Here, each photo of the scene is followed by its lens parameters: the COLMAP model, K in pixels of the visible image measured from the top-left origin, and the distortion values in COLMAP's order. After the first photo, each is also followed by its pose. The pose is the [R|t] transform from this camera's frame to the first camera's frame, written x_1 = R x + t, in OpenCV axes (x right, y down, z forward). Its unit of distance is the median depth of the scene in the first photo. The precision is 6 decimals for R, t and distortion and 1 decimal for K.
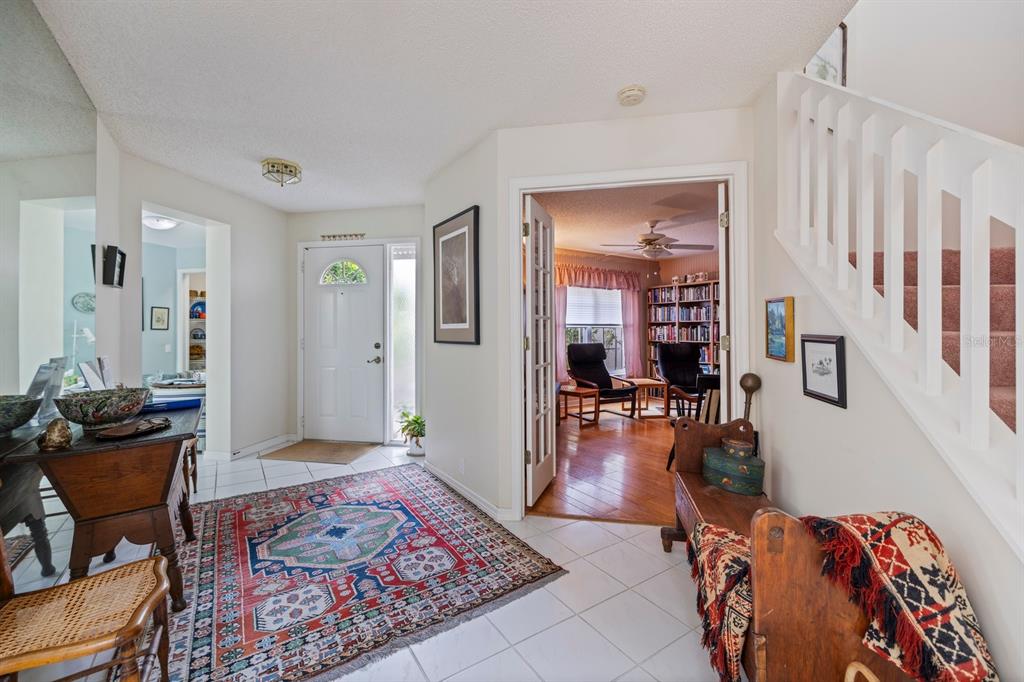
lens RADIAL K [[428.3, 0, 511.7], [0, 428.3, 337.0], [0, 0, 1]] dist [0.000101, 0.000224]
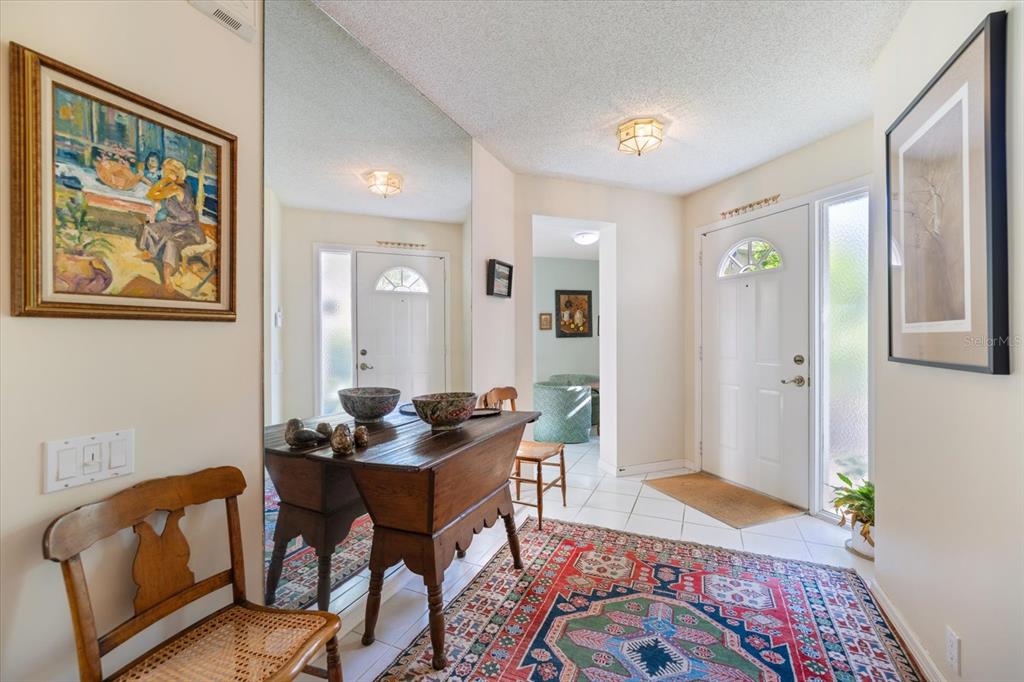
lens RADIAL K [[428.3, 0, 511.7], [0, 428.3, 337.0], [0, 0, 1]] dist [0.000101, 0.000224]
pose [[0.533958, 0.001036, -0.845510, 0.011523], [-0.010968, 0.999924, -0.005701, -0.008132], [0.845440, 0.012317, 0.533928, 0.410097]]
